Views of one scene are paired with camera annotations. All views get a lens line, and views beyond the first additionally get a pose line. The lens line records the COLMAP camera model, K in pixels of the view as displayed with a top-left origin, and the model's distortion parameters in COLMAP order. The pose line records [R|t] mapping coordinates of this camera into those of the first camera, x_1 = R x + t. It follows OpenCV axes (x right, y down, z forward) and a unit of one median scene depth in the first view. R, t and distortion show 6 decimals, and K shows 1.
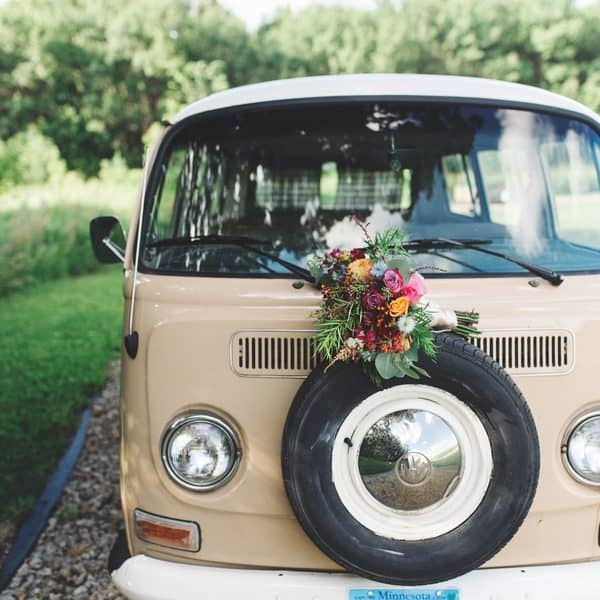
lens RADIAL K [[917.8, 0, 300.0], [0, 917.8, 300.0], [0, 0, 1]] dist [0.022343, -0.048015]
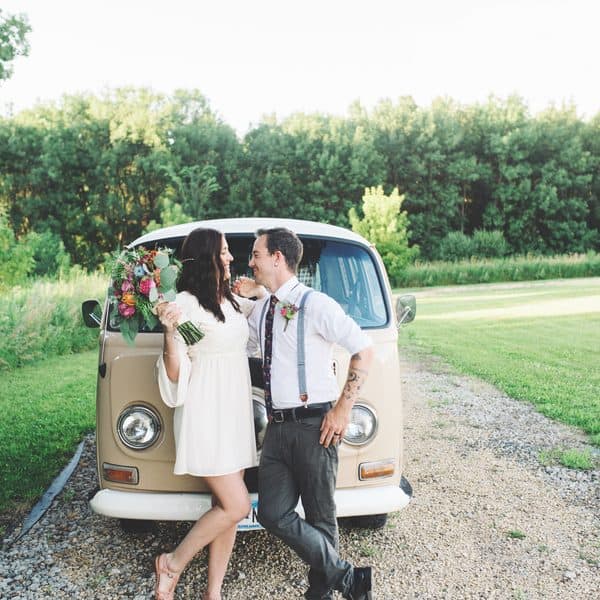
lens RADIAL K [[917.8, 0, 300.0], [0, 917.8, 300.0], [0, 0, 1]] dist [0.022343, -0.048015]
pose [[0.999981, -0.004052, -0.004718, 0.156784], [0.003595, 0.995640, -0.093214, 0.058891], [0.005076, 0.093195, 0.995635, -0.594732]]
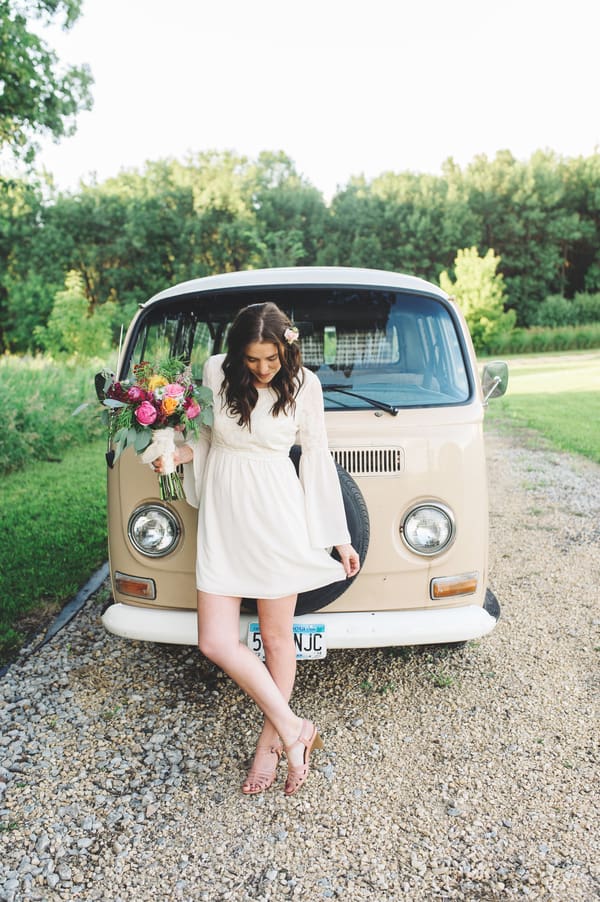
lens RADIAL K [[894.9, 0, 300.0], [0, 894.9, 451.0], [0, 0, 1]] dist [0.010871, 0.015764]
pose [[0.993817, -0.003198, -0.110986, 0.199711], [0.002837, 0.999990, -0.003408, 0.030391], [0.110996, 0.003072, 0.993816, -0.283992]]
